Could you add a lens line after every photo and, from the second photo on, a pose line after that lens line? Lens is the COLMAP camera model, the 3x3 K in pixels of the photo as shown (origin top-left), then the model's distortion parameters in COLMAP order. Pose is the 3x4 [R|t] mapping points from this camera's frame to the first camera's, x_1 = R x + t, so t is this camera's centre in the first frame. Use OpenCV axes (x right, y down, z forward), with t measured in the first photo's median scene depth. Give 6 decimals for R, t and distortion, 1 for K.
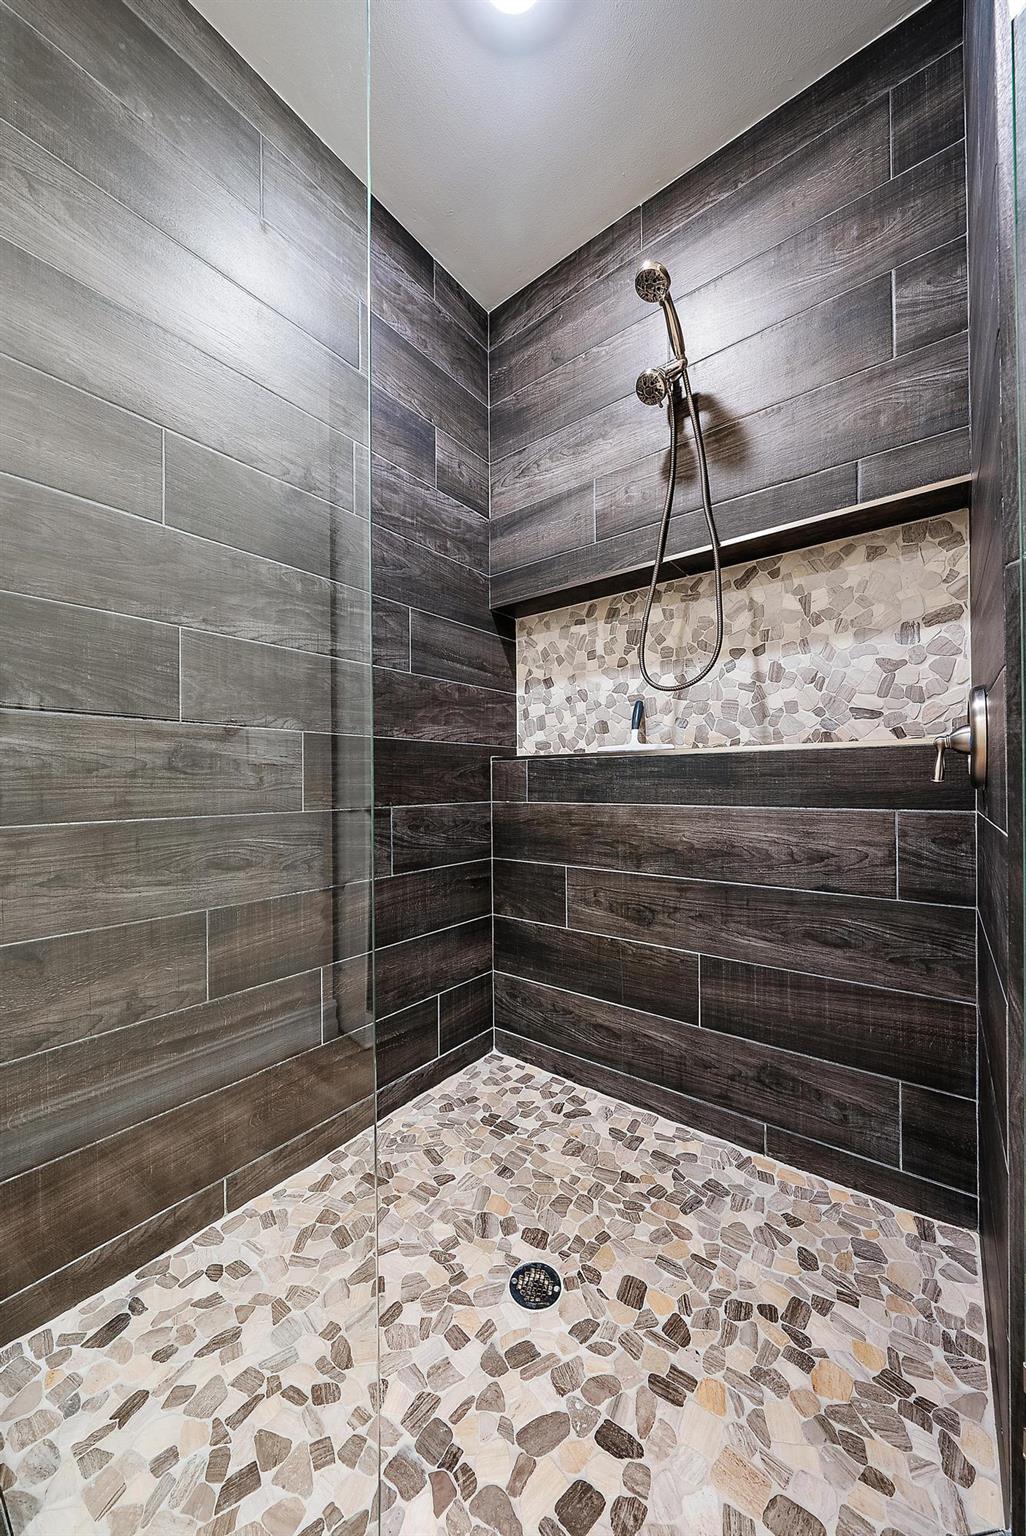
lens RADIAL K [[552.3, 0, 532.9], [0, 552.3, 779.0], [0, 0, 1]] dist [-0.002531, 0.000316]
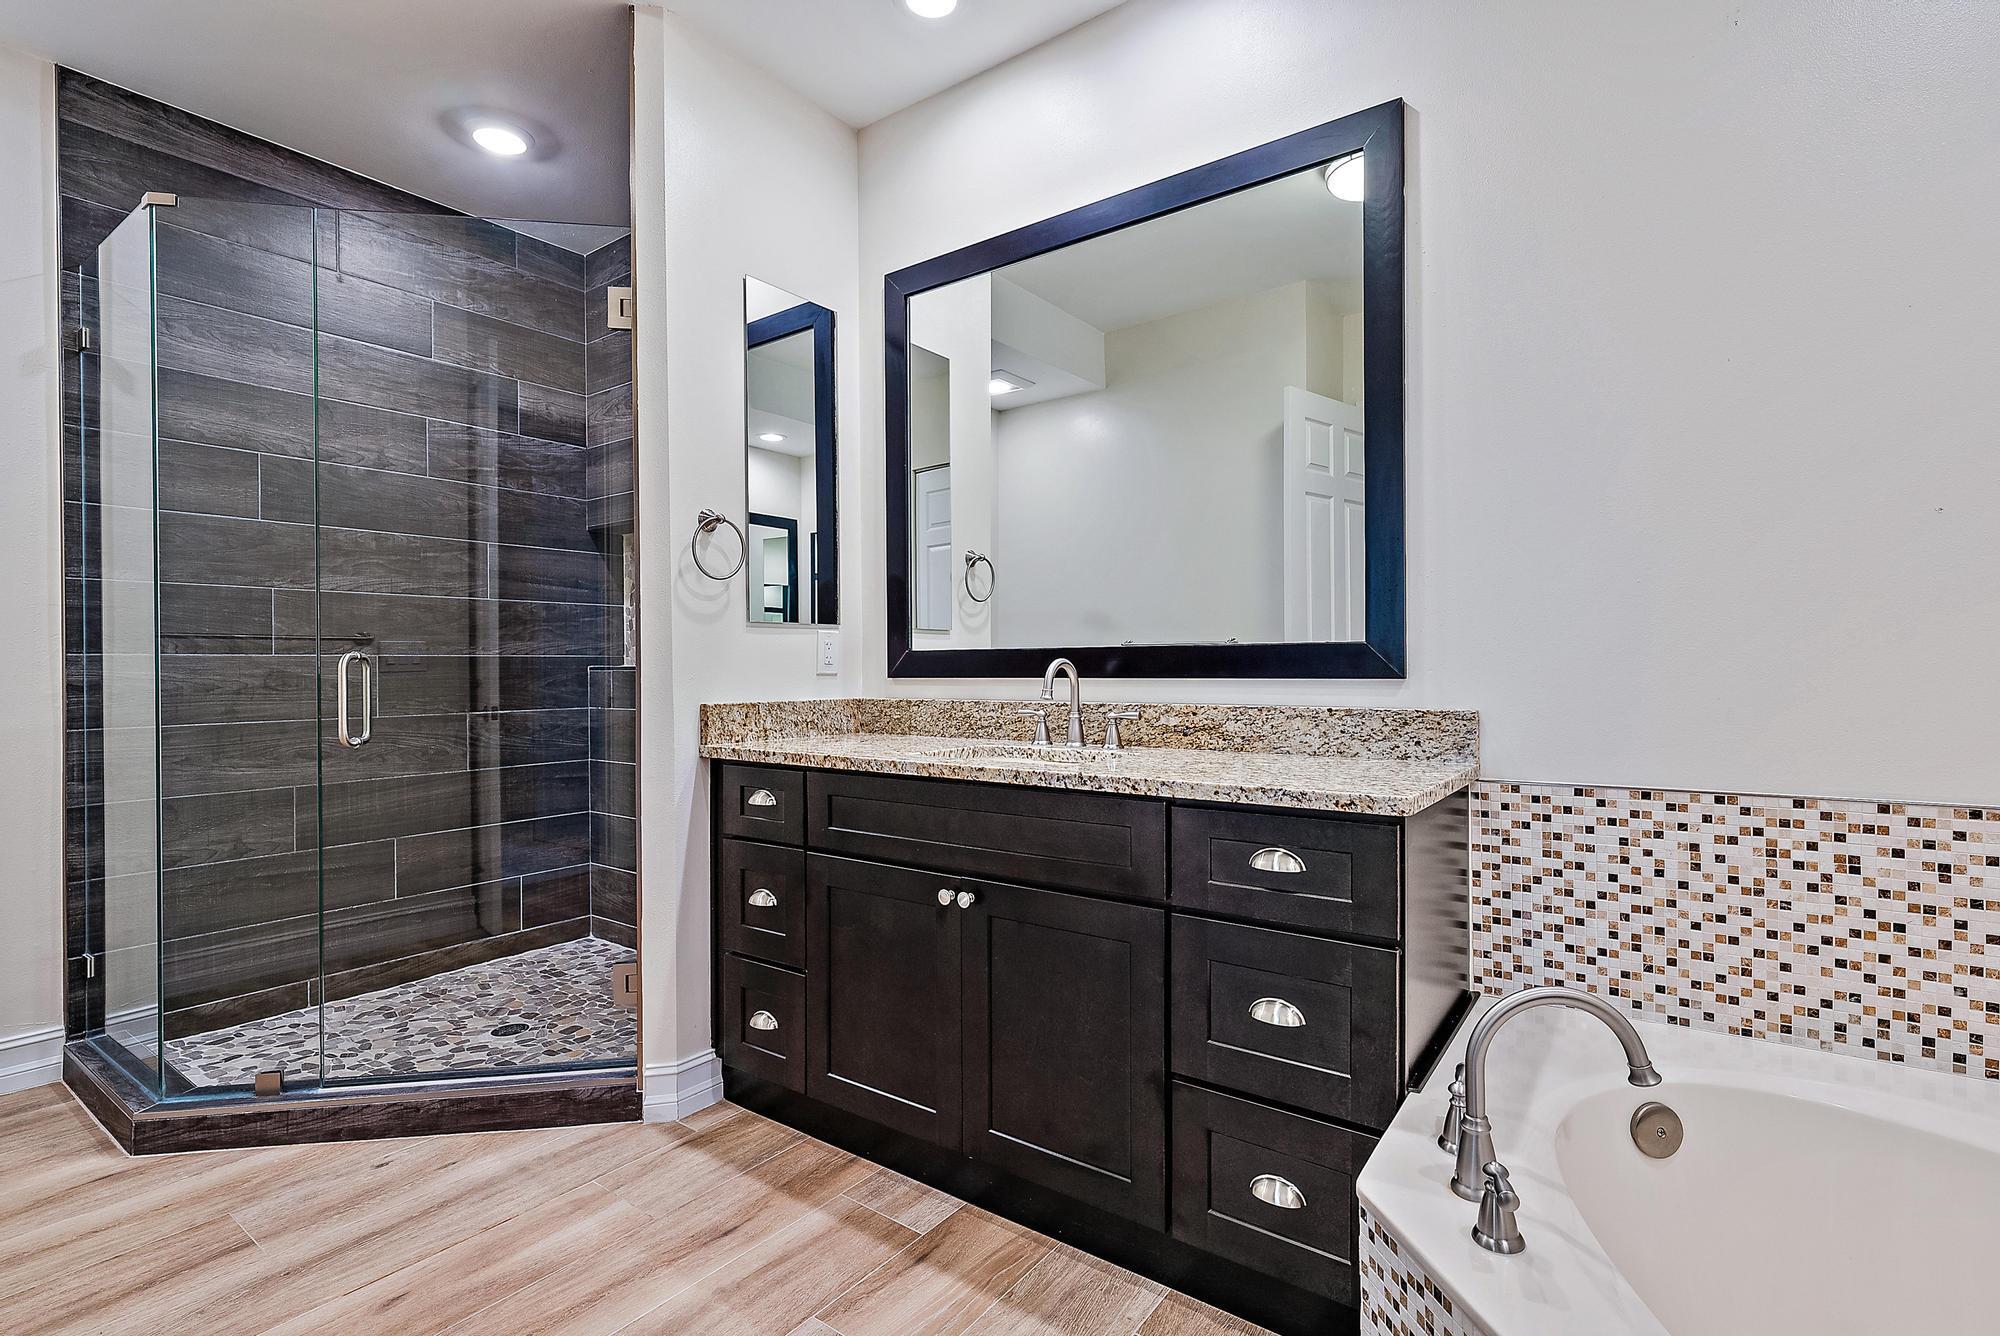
lens RADIAL K [[937.7, 0, 1007.6], [0, 937.7, 667.5], [0, 0, 1]] dist [0.002808, -0.000168]
pose [[0.999748, 0.000797, 0.022450, 1.077162], [-0.000953, 0.999976, 0.006931, -0.078999], [-0.022444, -0.006950, 0.999724, -1.314989]]
